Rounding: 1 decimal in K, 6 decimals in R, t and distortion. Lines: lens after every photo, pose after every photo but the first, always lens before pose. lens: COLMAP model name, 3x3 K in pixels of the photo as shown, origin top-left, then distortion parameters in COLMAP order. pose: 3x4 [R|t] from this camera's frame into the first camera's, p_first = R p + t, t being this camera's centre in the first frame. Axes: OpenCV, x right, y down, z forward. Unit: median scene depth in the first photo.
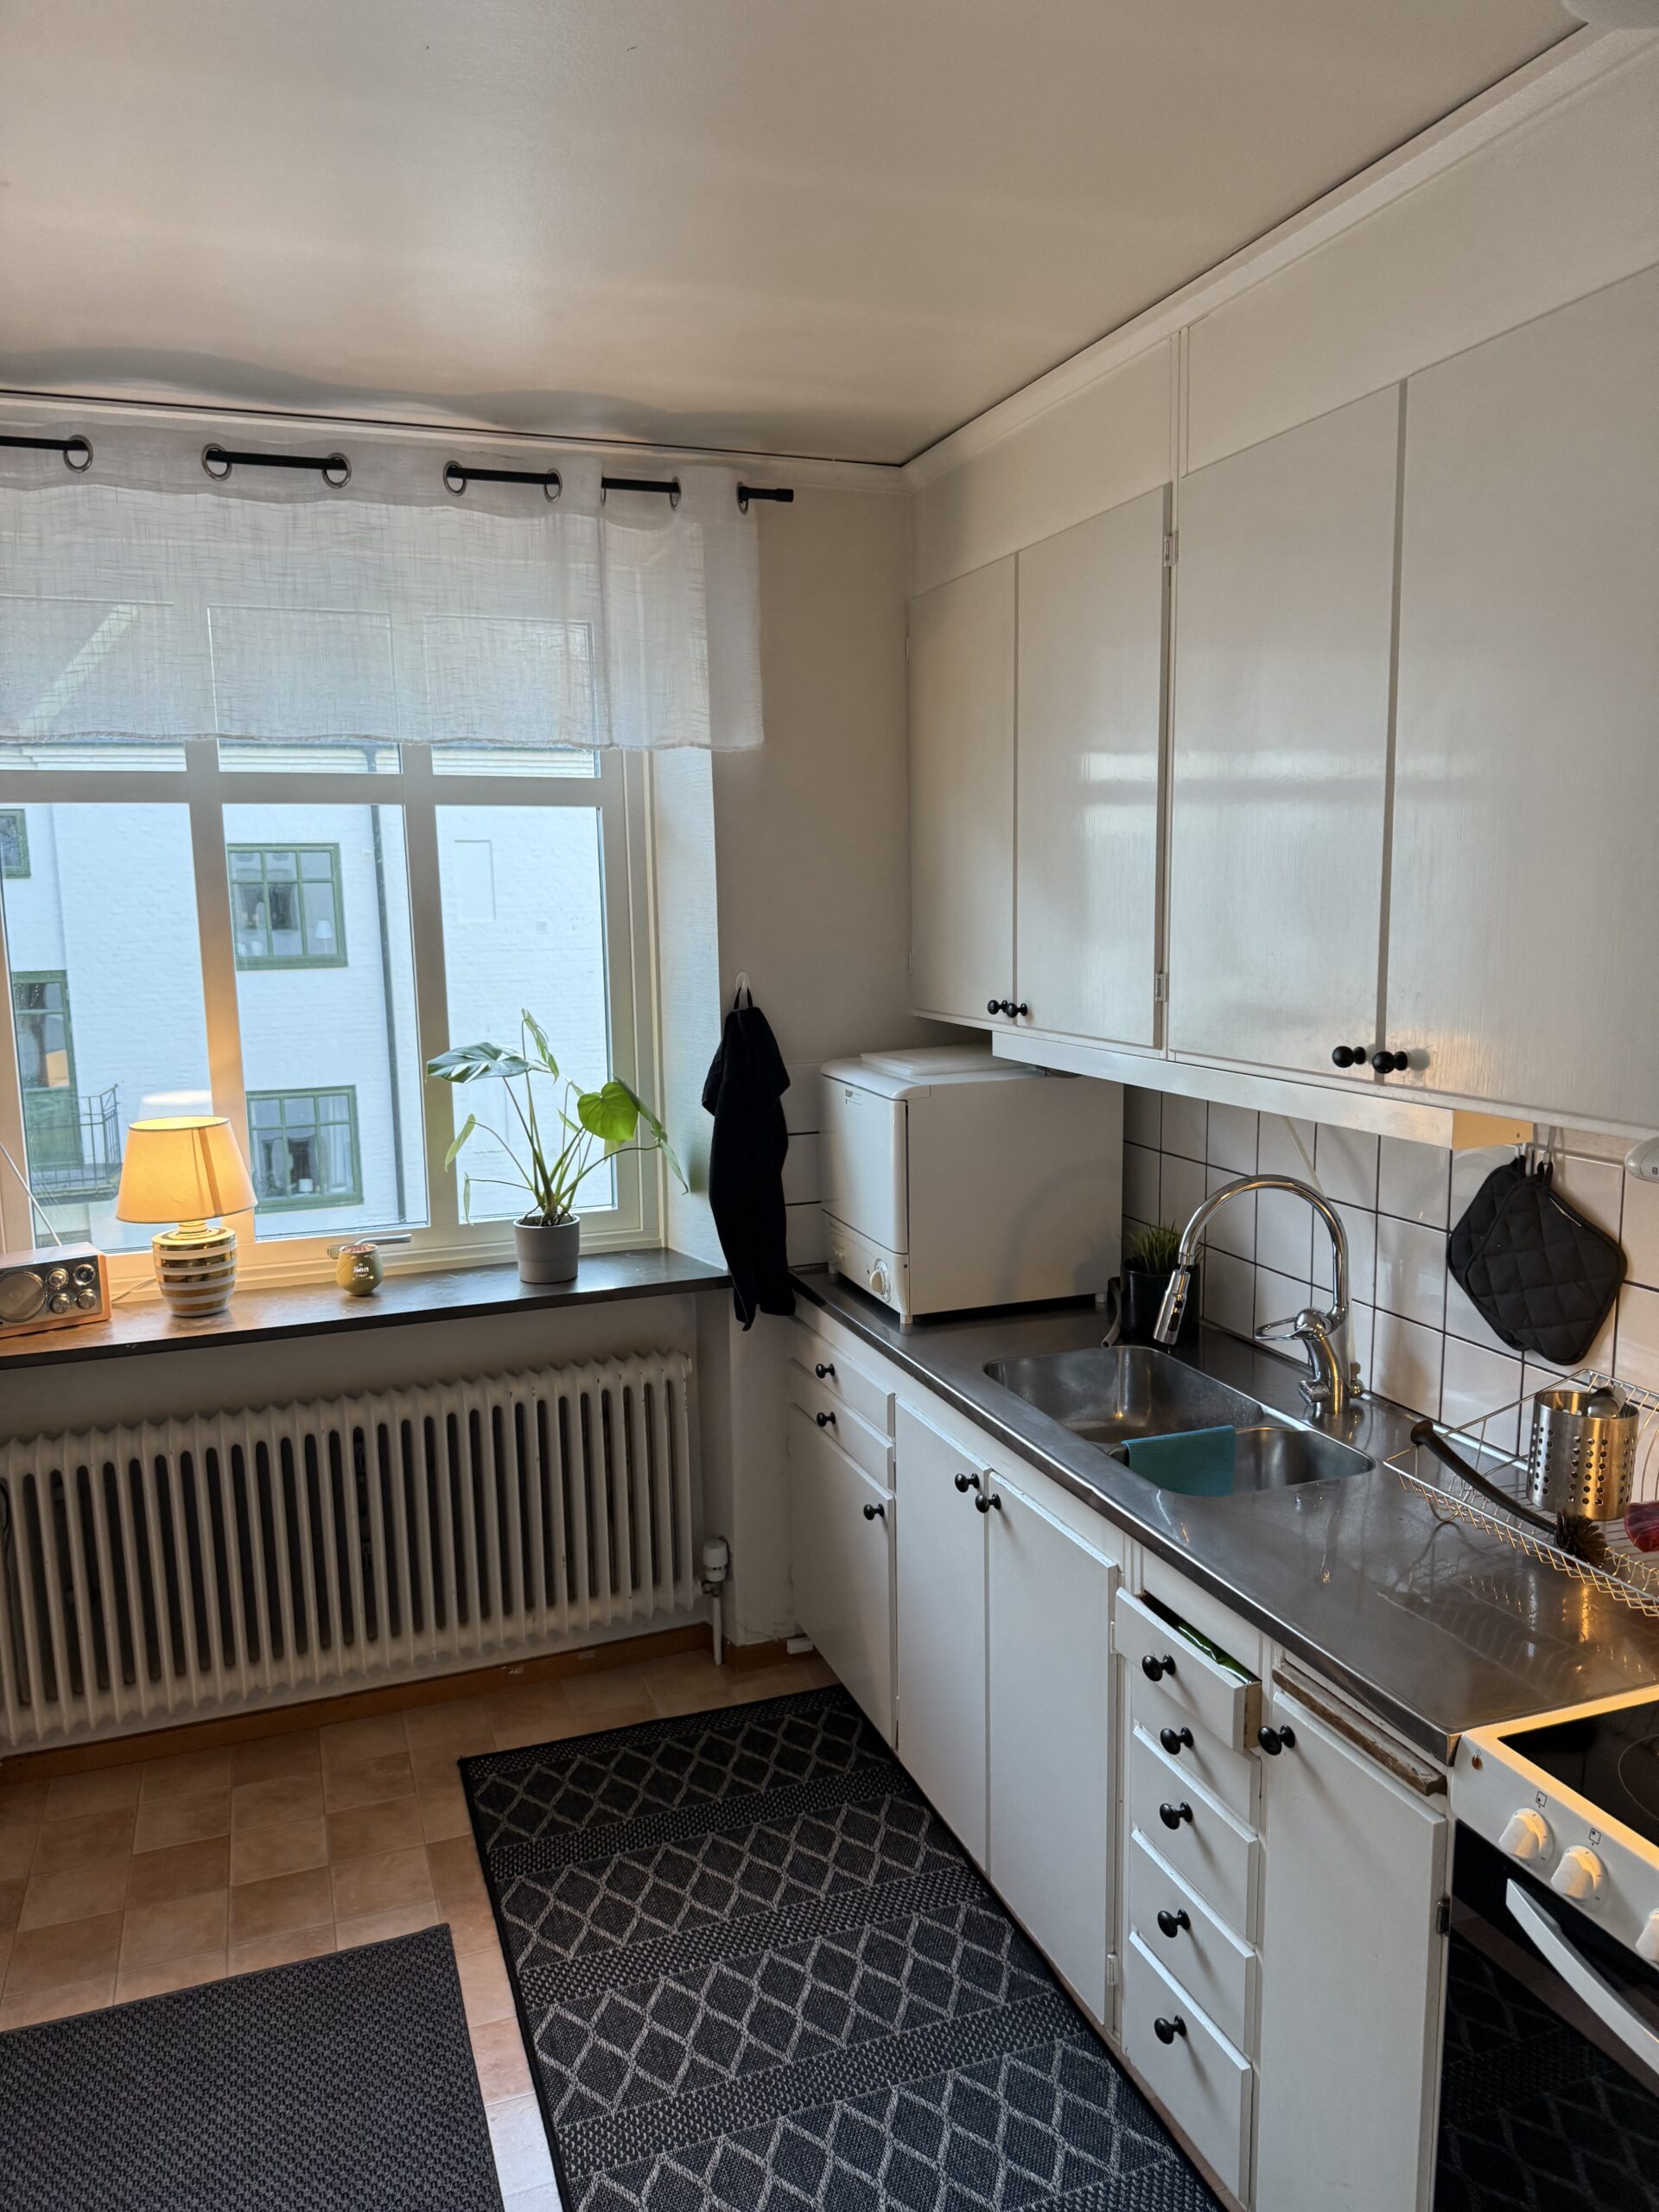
lens RADIAL K [[1567.9, 0, 829.5], [0, 1567.9, 1106.0], [0, 0, 1]] dist [-0.008751, -0.000990]
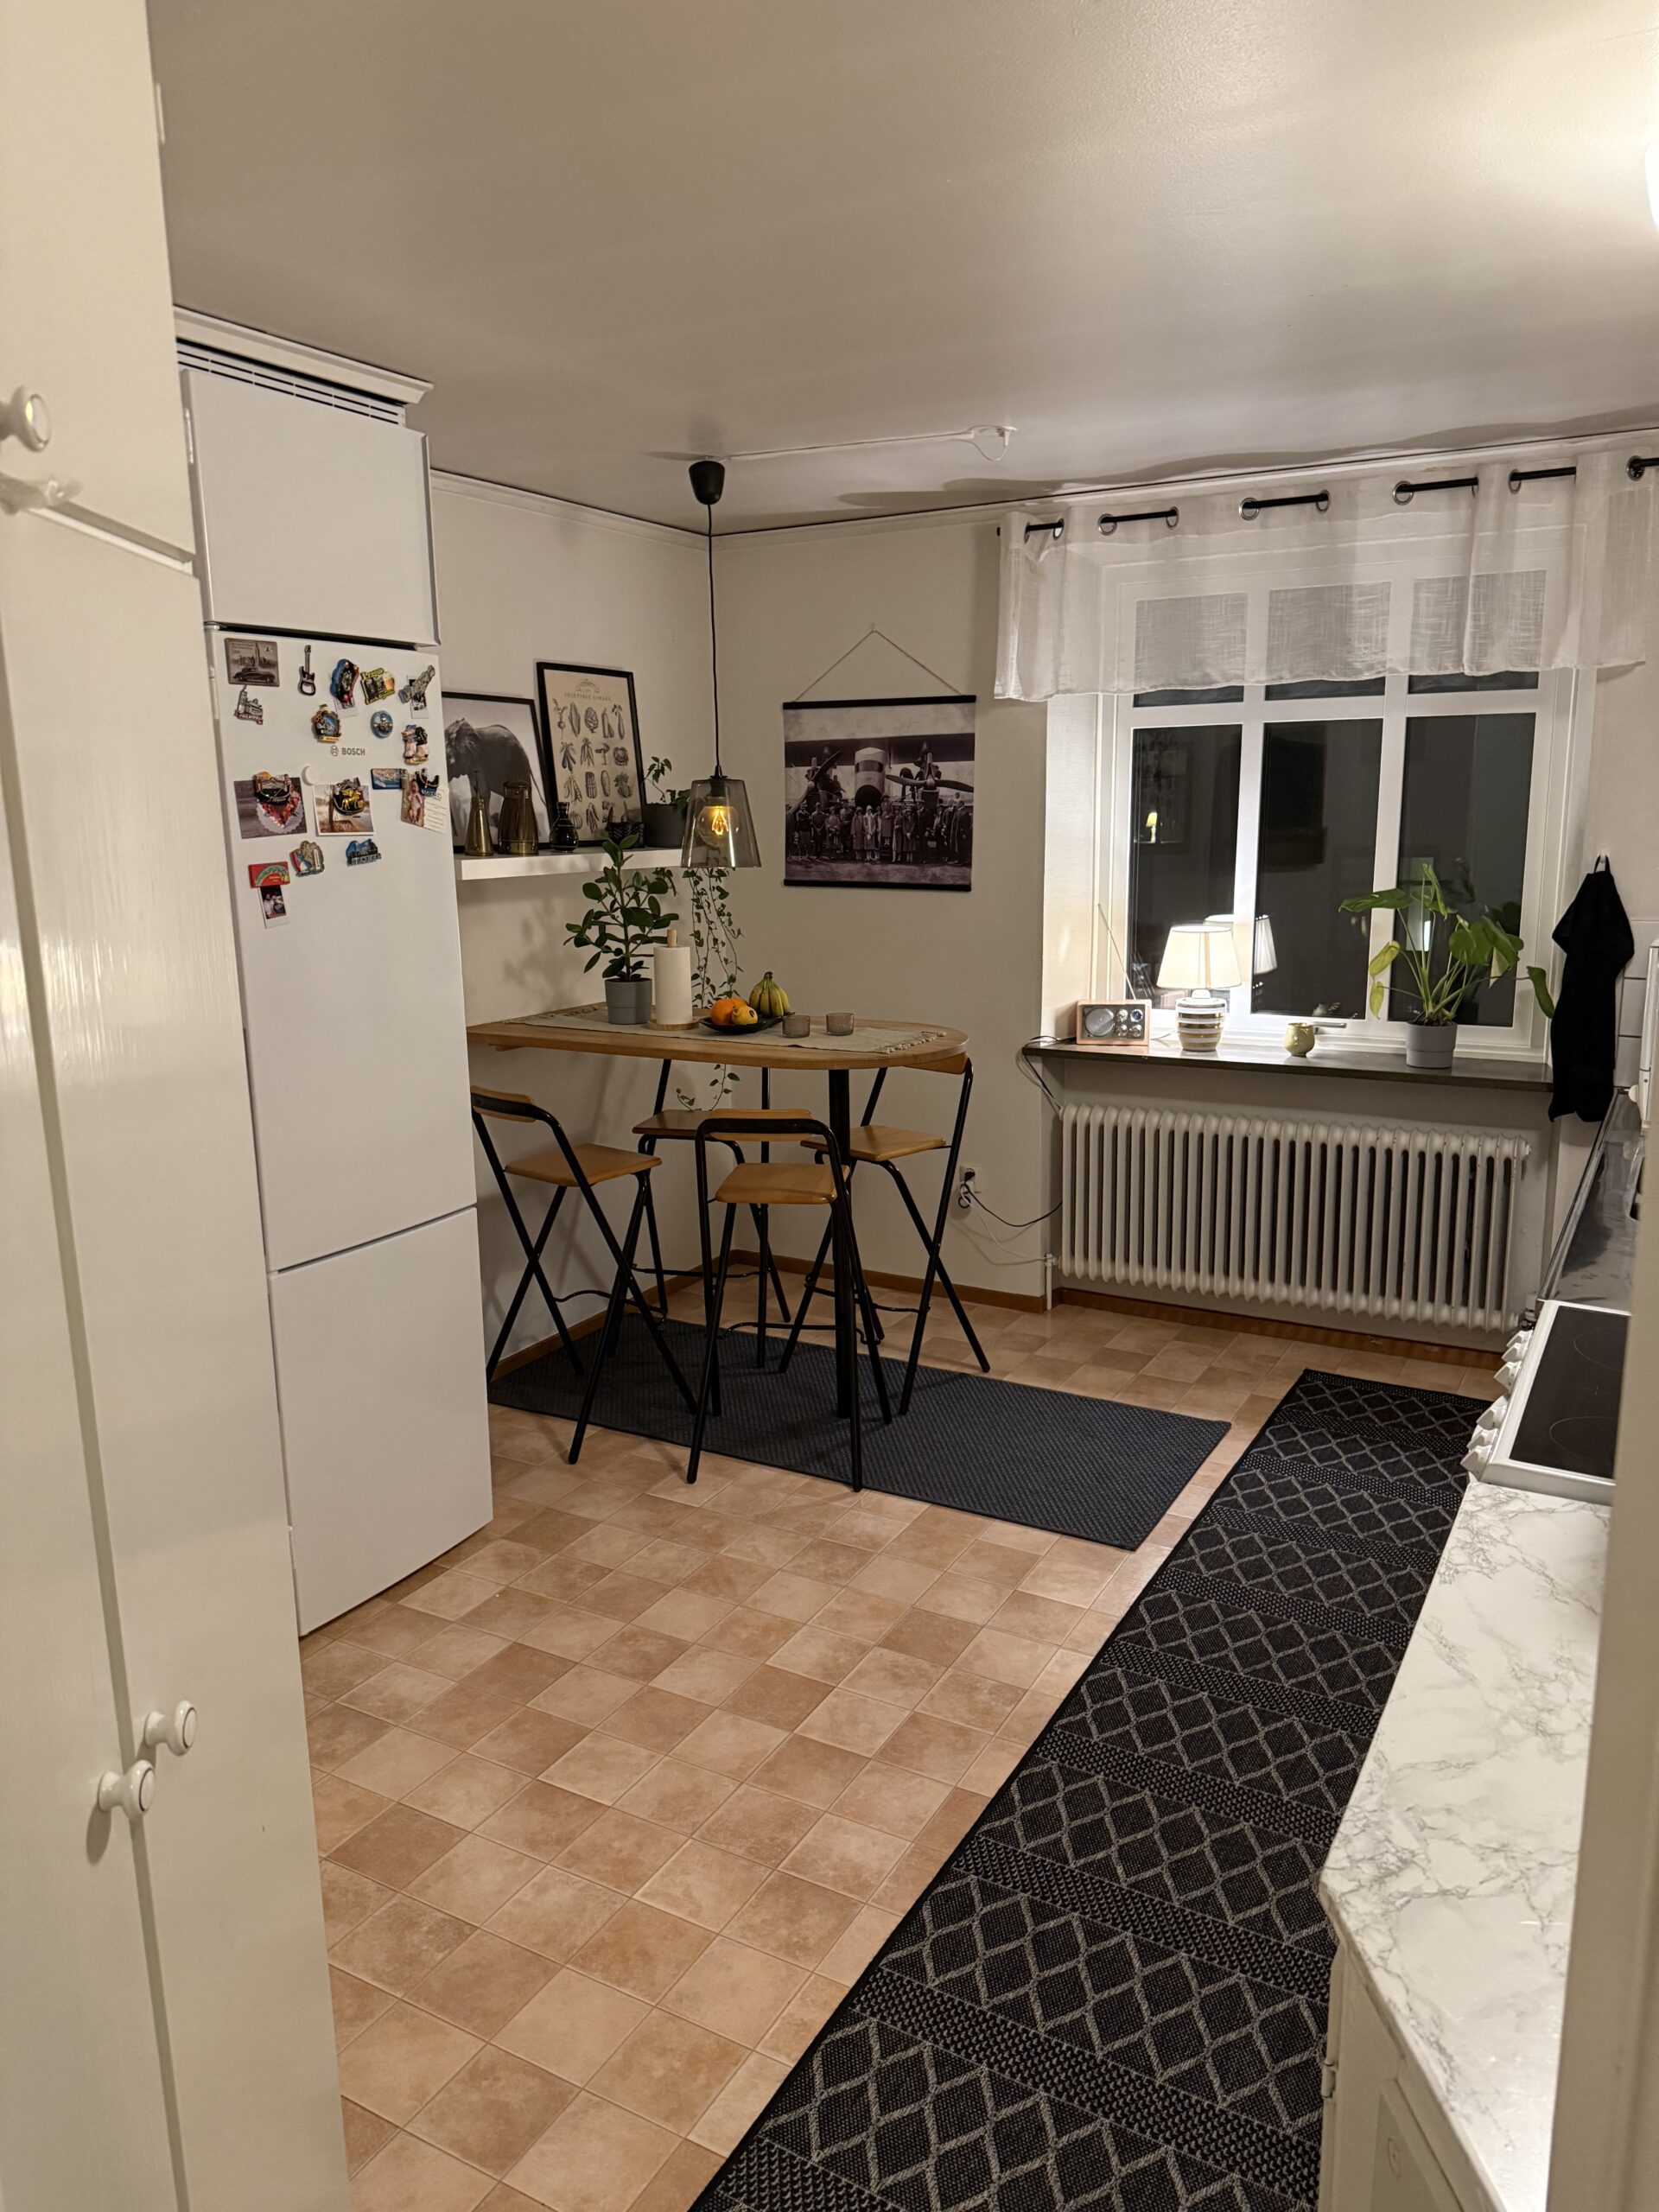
lens RADIAL K [[1593.8, 0, 829.5], [0, 1593.8, 1106.0], [0, 0, 1]] dist [0.219877, -0.315860]
pose [[0.640587, 0.159443, -0.751150, 0.667769], [-0.110109, 0.987169, 0.115640, 0.043382], [0.759950, 0.008631, 0.649924, -0.401268]]
